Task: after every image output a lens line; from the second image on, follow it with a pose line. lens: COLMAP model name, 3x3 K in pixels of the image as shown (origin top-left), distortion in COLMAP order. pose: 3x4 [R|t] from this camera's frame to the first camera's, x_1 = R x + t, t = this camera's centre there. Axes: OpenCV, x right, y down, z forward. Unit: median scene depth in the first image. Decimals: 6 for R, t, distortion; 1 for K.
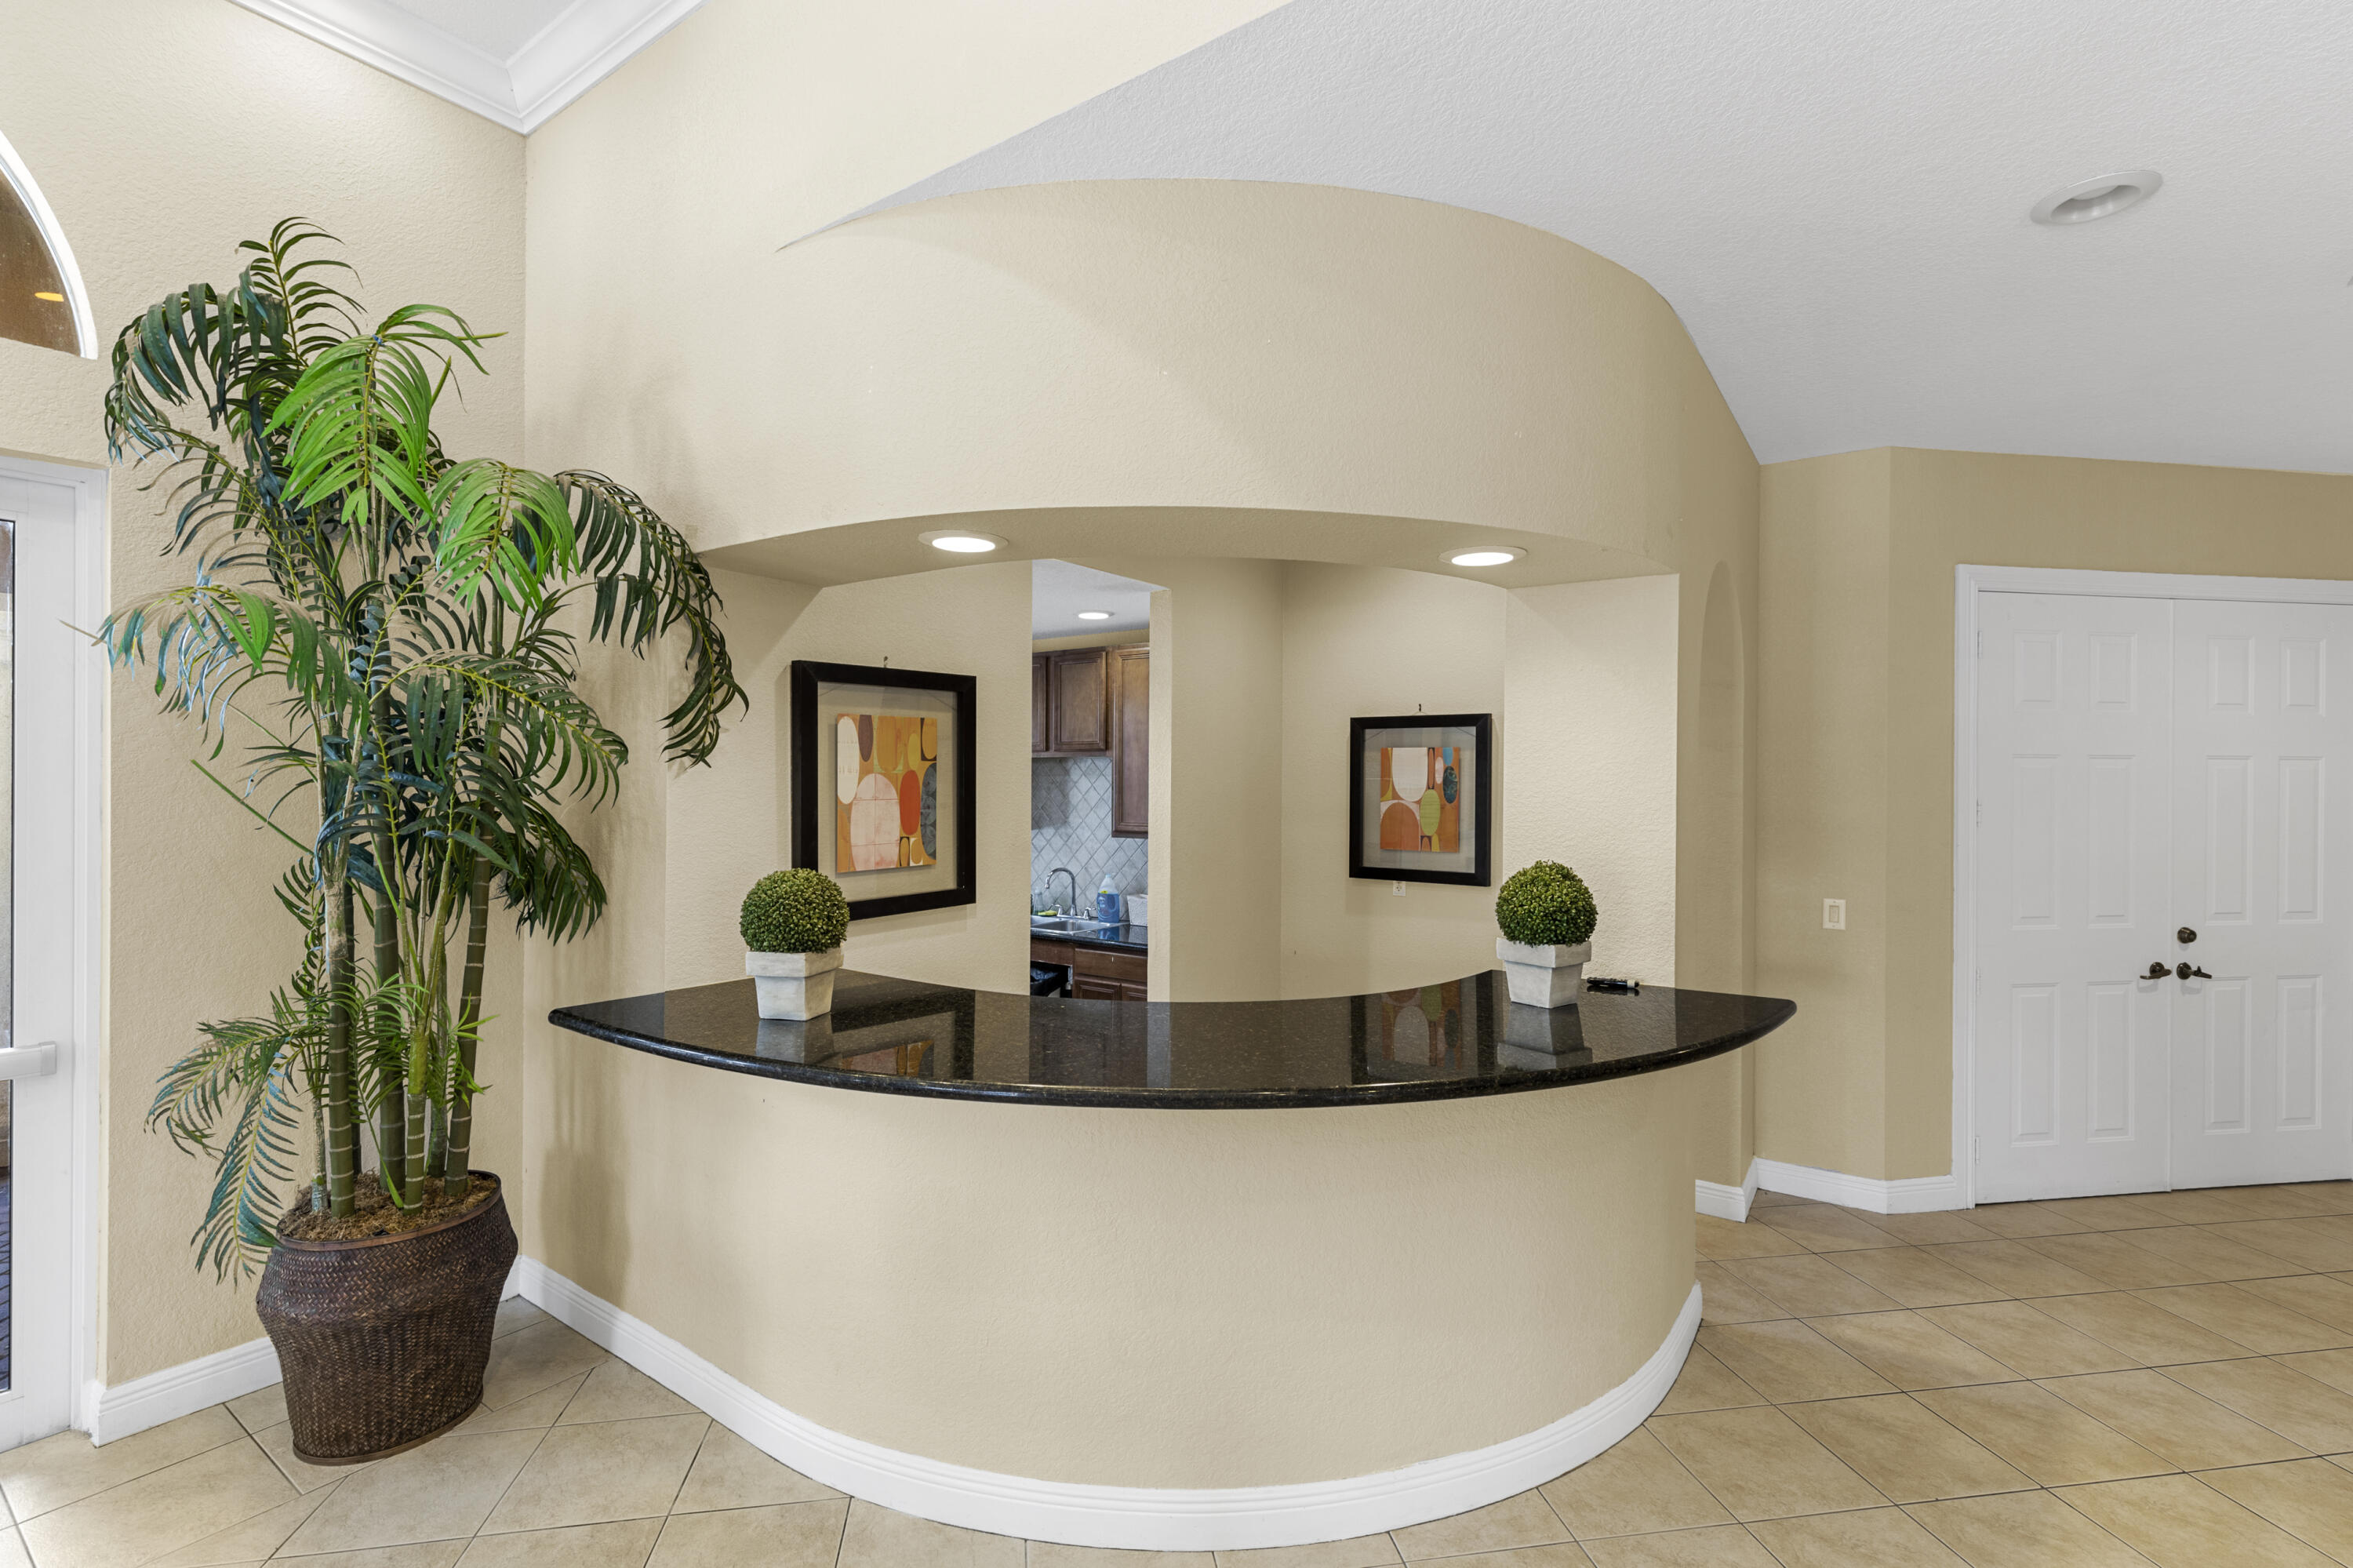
lens RADIAL K [[1059.4, 0, 1176.5], [0, 1059.4, 784.0], [0, 0, 1]] dist [0.015045, 0.000001]
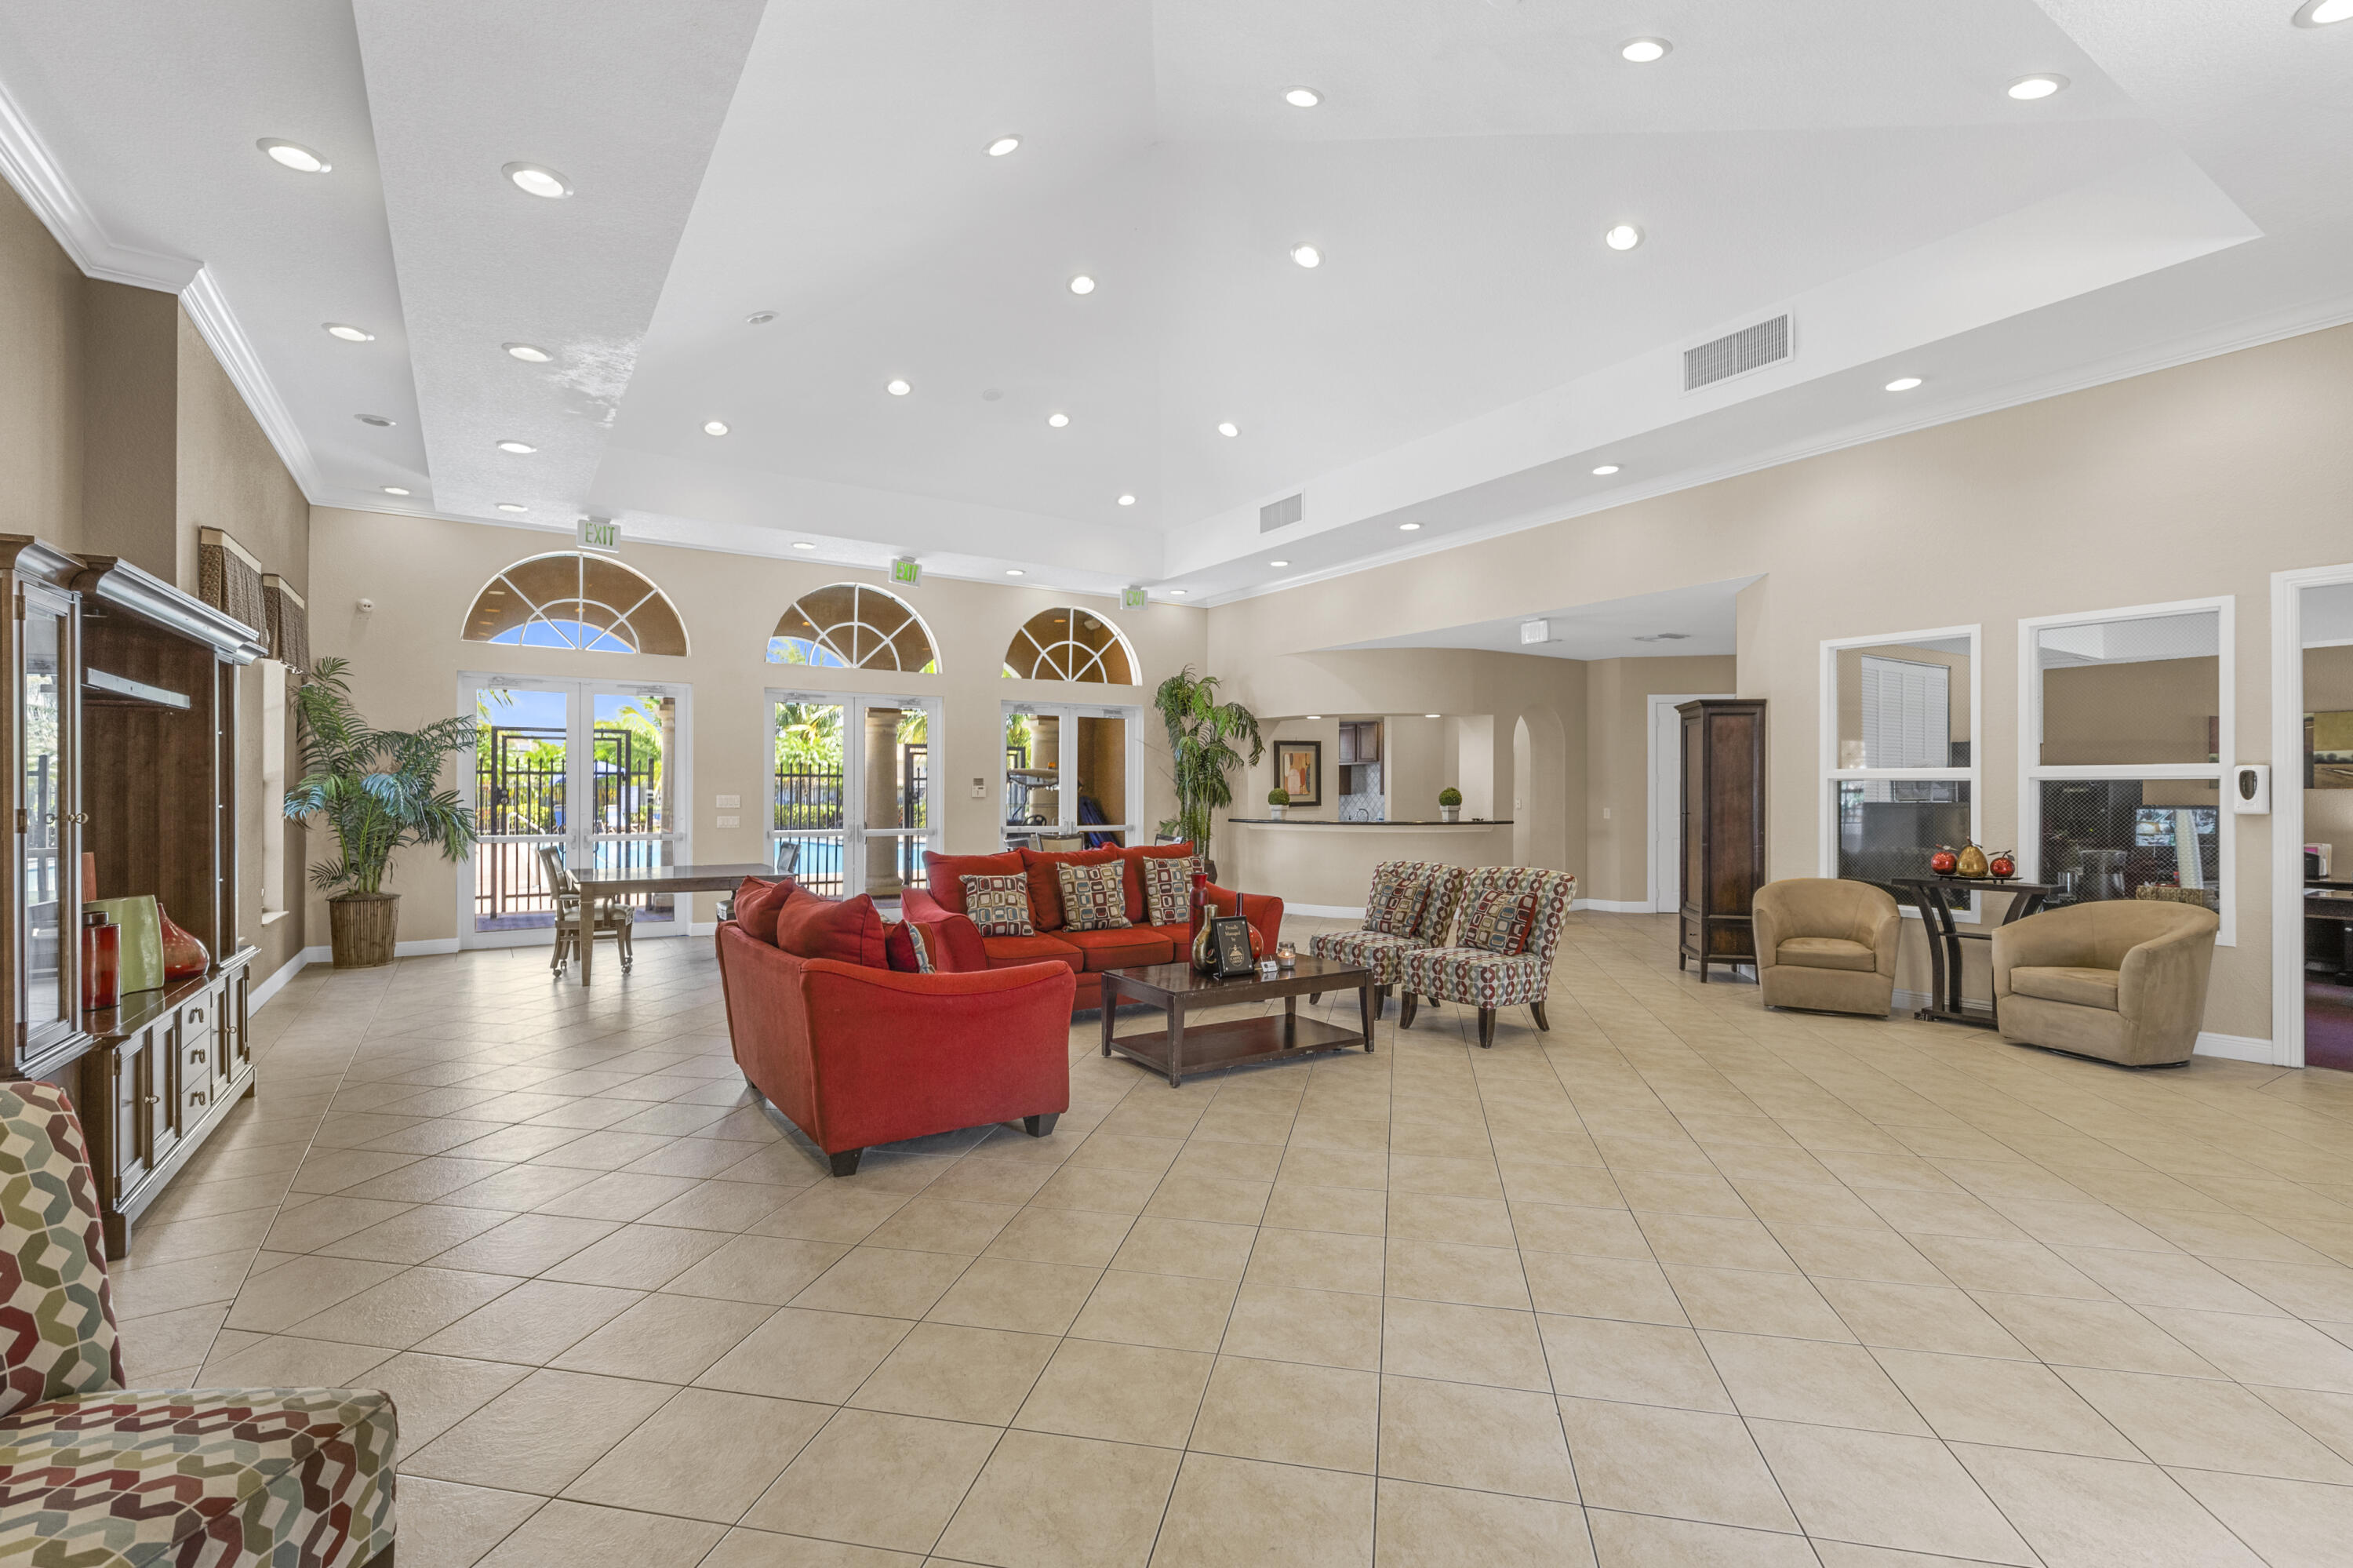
lens RADIAL K [[1059.4, 0, 1176.5], [0, 1059.4, 784.0], [0, 0, 1]] dist [0.015045, 0.000001]
pose [[0.931944, -0.004280, -0.362576, 0.791281], [0.002001, 0.999976, -0.006662, 0.079384], [0.362596, 0.005483, 0.931930, -3.039670]]
